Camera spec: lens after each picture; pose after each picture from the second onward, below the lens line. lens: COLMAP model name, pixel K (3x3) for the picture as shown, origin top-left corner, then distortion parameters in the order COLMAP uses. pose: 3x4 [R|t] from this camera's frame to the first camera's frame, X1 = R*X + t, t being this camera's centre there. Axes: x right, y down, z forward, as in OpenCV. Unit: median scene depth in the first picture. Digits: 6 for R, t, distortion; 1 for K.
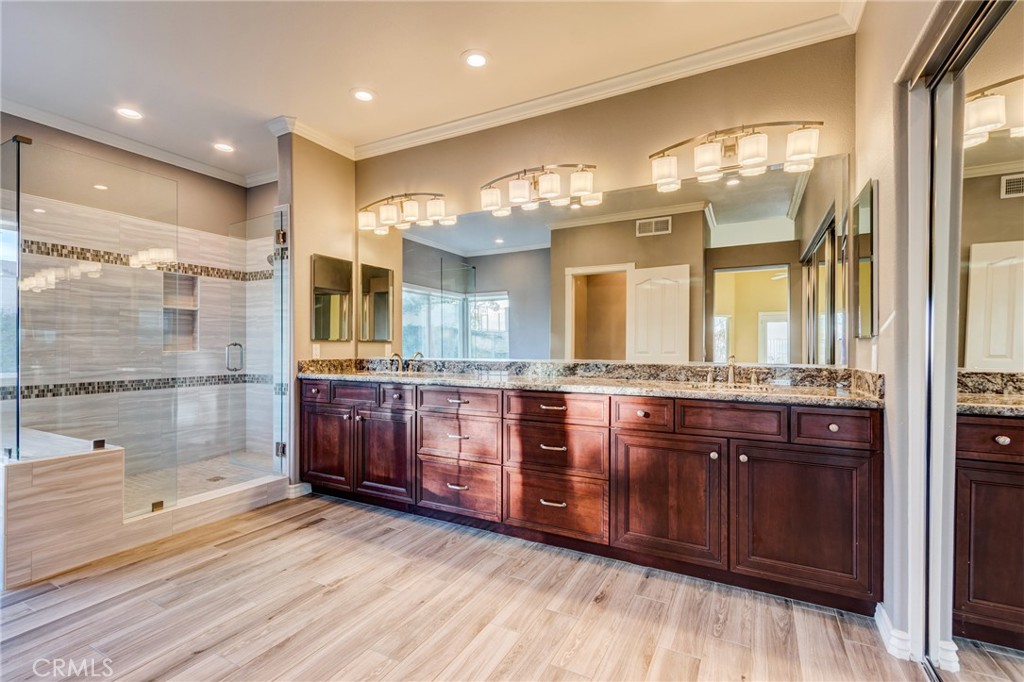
lens RADIAL K [[465.8, 0, 500.4], [0, 465.8, 345.5], [0, 0, 1]] dist [0.013867, -0.005894]
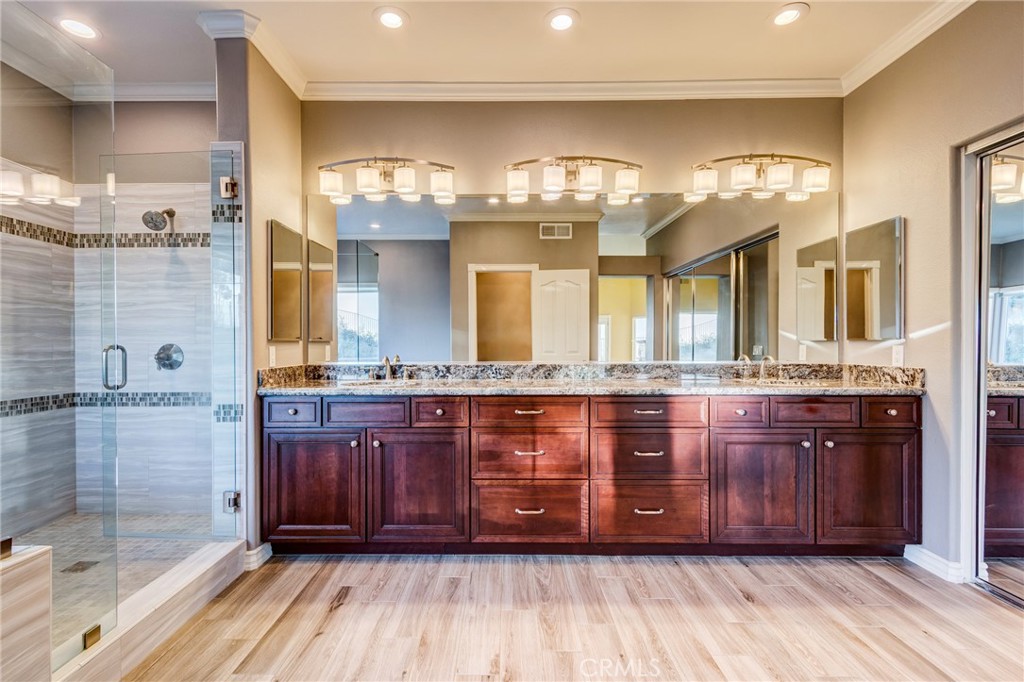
lens RADIAL K [[465.8, 0, 500.4], [0, 465.8, 345.5], [0, 0, 1]] dist [0.013867, -0.005894]
pose [[0.883278, -0.006102, 0.468810, -0.488077], [0.003353, 0.999972, 0.006698, -0.008845], [-0.468838, -0.004345, 0.883273, 0.237665]]
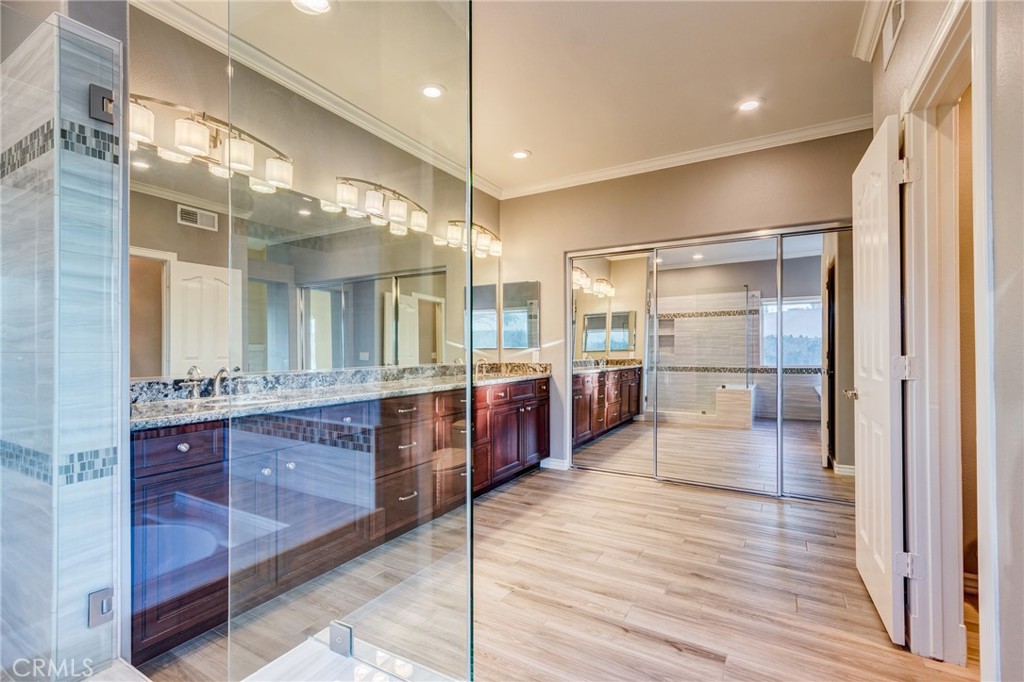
lens RADIAL K [[465.8, 0, 500.4], [0, 465.8, 345.5], [0, 0, 1]] dist [0.013867, -0.005894]
pose [[0.041891, 0.003650, 0.999116, -0.971725], [-0.000661, 0.999993, -0.003625, -0.013832], [-0.999122, -0.000509, 0.041893, 0.683740]]
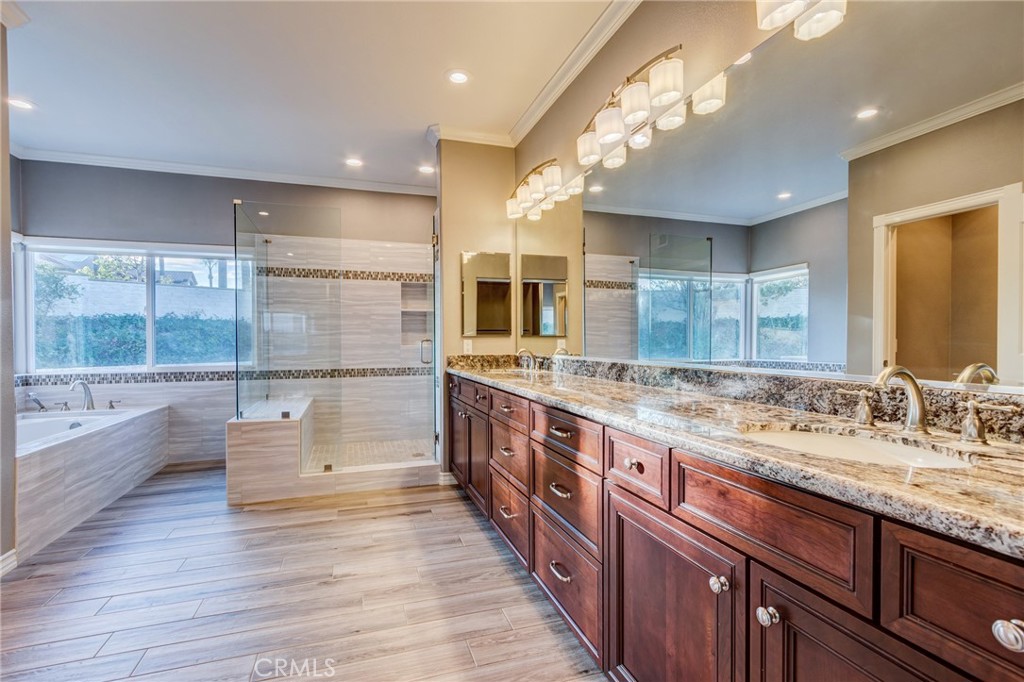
lens RADIAL K [[465.8, 0, 500.4], [0, 465.8, 345.5], [0, 0, 1]] dist [0.013867, -0.005894]
pose [[0.722712, 0.003100, -0.691142, 0.418668], [0.006293, 0.999919, 0.011065, -0.001123], [0.691121, -0.012346, 0.722634, 0.360461]]
